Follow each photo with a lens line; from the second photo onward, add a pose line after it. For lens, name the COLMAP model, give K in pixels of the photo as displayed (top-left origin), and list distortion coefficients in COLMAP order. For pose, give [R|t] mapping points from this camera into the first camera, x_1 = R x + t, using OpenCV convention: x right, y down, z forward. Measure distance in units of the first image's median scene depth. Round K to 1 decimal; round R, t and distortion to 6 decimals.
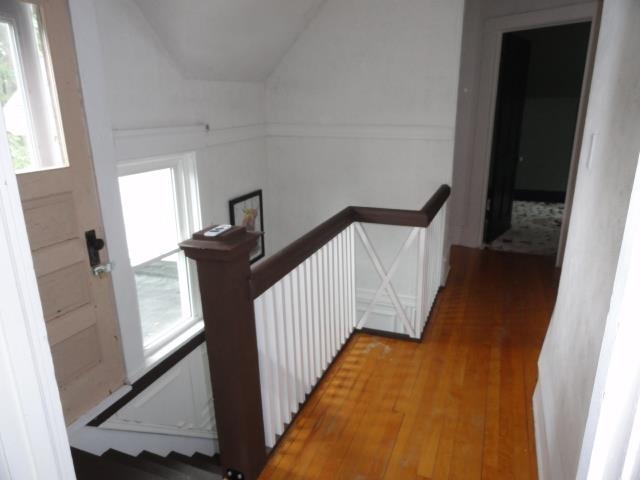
lens RADIAL K [[442.6, 0, 322.9], [0, 442.6, 240.8], [0, 0, 1]] dist [0.000562, 0.002218]
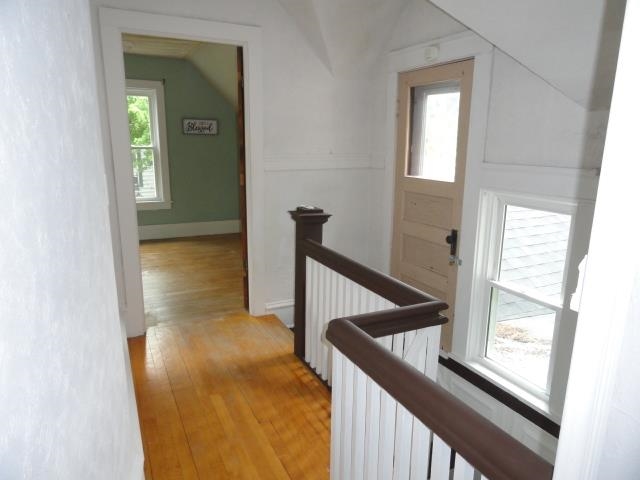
lens RADIAL K [[442.6, 0, 322.9], [0, 442.6, 240.8], [0, 0, 1]] dist [0.000562, 0.002218]
pose [[-0.670598, 0.165809, -0.723053, 0.768937], [-0.215492, 0.889127, 0.403752, -0.463416], [0.709832, 0.426568, -0.560517, 1.491815]]
